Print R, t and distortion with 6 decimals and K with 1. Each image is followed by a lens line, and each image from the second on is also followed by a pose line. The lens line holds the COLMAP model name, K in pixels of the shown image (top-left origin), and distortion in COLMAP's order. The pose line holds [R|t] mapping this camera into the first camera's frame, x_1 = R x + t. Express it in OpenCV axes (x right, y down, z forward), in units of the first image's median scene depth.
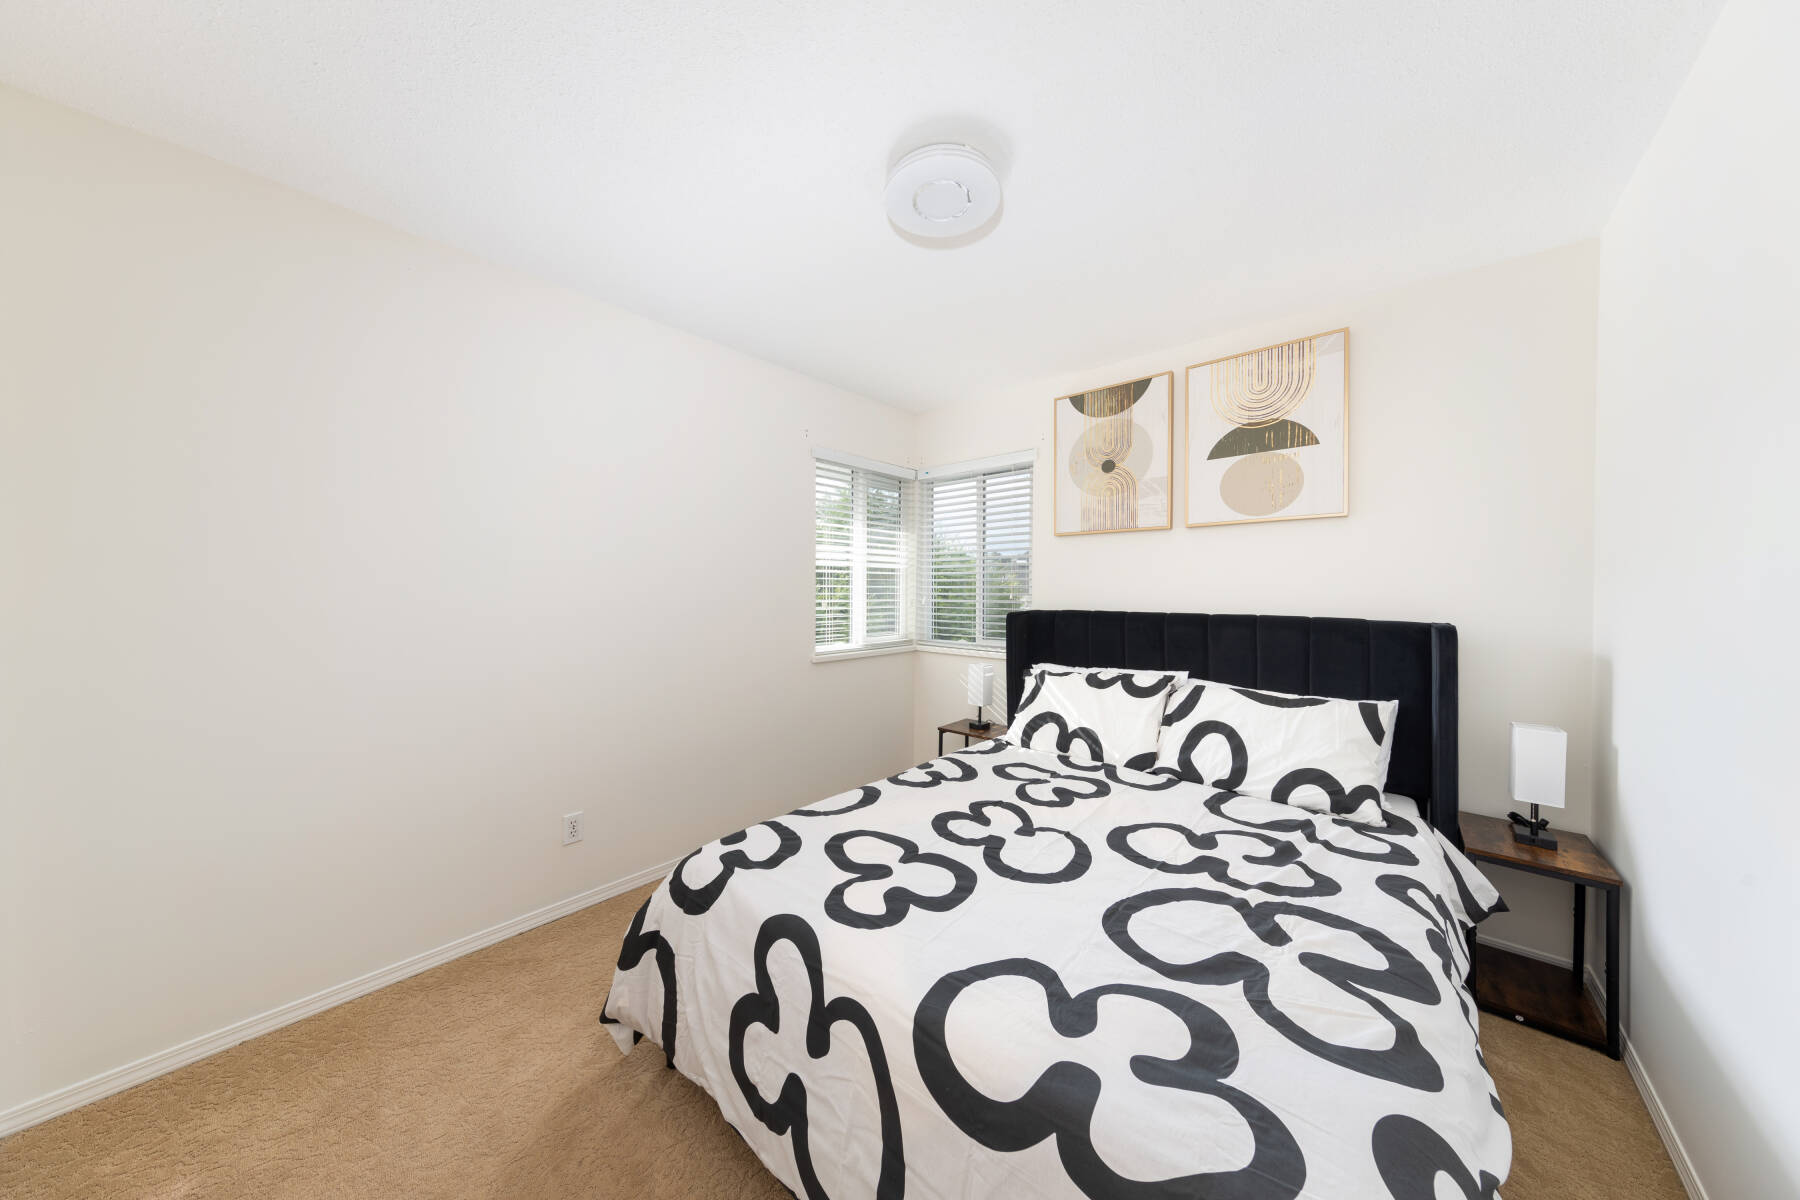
lens RADIAL K [[559.9, 0, 899.2], [0, 559.9, 605.3], [0, 0, 1]] dist [0.005632, -0.000463]
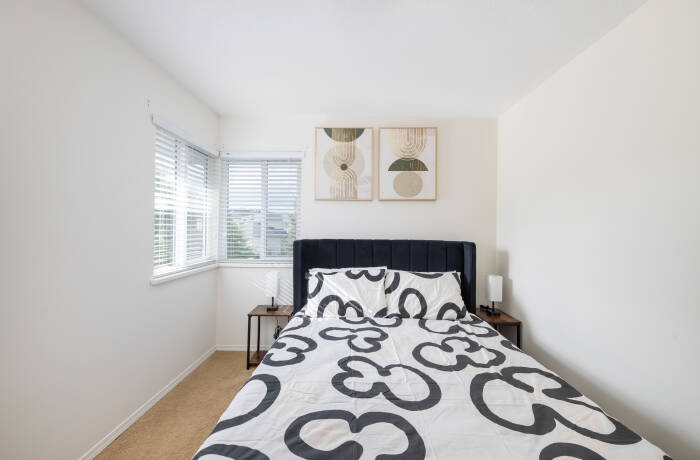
lens RADIAL K [[260.2, 0, 350.3], [0, 260.2, 231.3], [0, 0, 1]] dist [-0.000155, -0.000349]
pose [[0.756424, -0.003494, 0.654073, -0.256008], [0.010805, 0.999916, -0.007155, -0.012863], [-0.653993, 0.012479, 0.756398, 0.328072]]
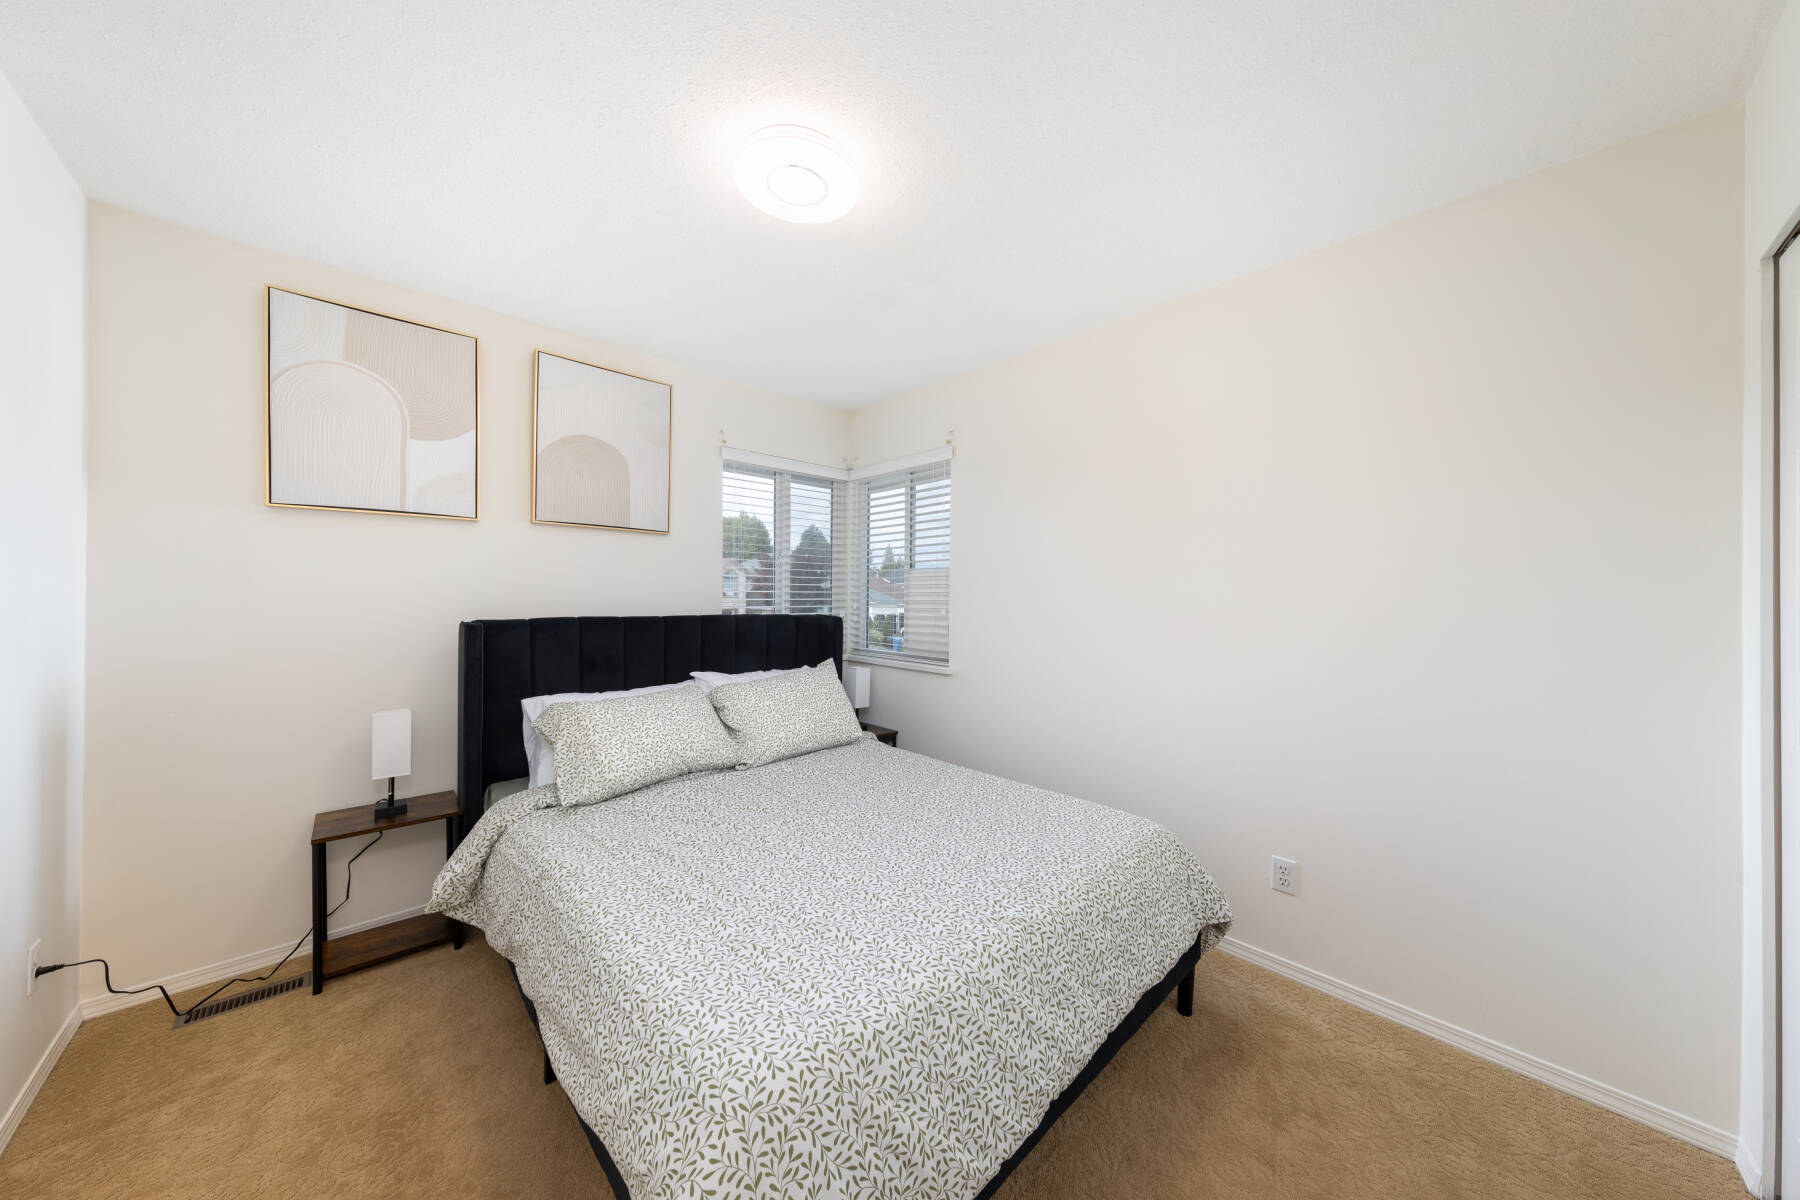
lens RADIAL K [[586.8, 0, 901.2], [0, 586.8, 603.0], [0, 0, 1]] dist [0.003439, 0.000024]
pose [[0.091538, -0.010200, 0.995749, -0.599337], [0.014235, 0.999859, 0.008934, -0.013897], [-0.995700, 0.013357, 0.091670, 0.494298]]
